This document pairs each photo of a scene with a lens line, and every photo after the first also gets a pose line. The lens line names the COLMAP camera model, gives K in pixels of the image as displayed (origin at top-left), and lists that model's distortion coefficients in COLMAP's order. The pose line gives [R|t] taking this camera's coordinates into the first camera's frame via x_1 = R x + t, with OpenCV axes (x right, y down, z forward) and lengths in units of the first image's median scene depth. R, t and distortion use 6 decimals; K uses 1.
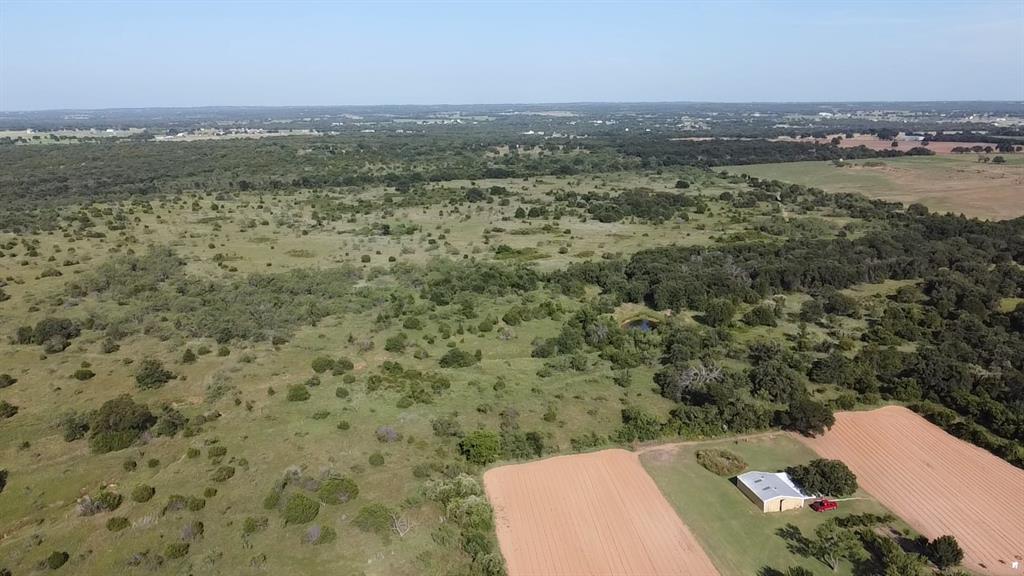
lens RADIAL K [[766.2, 0, 510.5], [0, 766.2, 295.9], [0, 0, 1]] dist [0.001342, -0.006645]
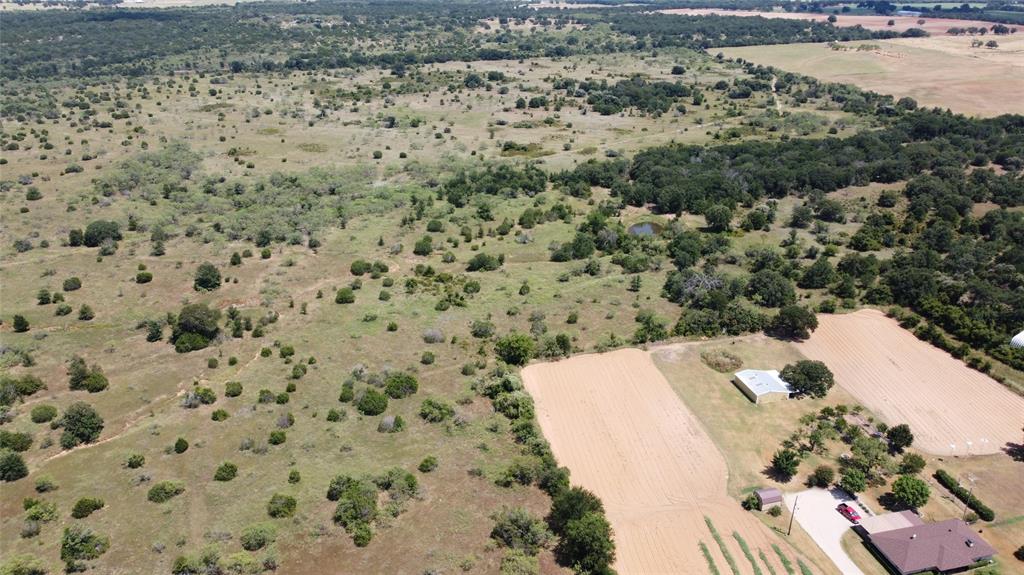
lens RADIAL K [[774.7, 0, 510.7], [0, 774.7, 288.6], [0, 0, 1]] dist [0.002581, -0.008835]
pose [[0.999671, 0.000683, 0.025646, -0.028741], [-0.004687, 0.987687, 0.156375, -0.027971], [-0.025224, -0.156443, 0.987365, -0.055332]]
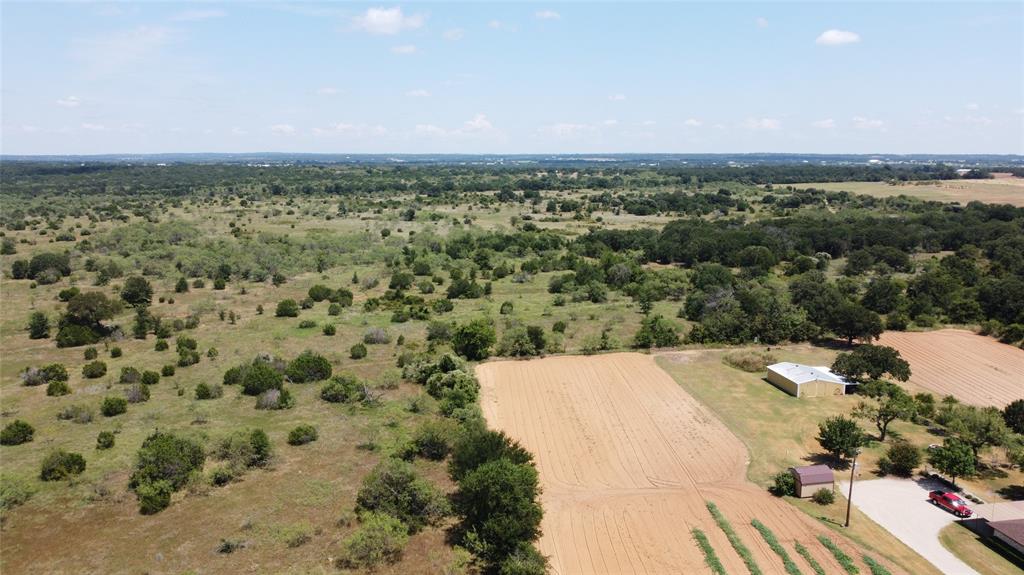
lens RADIAL K [[774.7, 0, 510.7], [0, 774.7, 288.6], [0, 0, 1]] dist [0.002581, -0.008835]
pose [[0.998290, 0.021086, -0.054518, 0.018079], [-0.025200, 0.996796, -0.075911, 0.073818], [0.052743, 0.077155, 0.995623, 0.038014]]
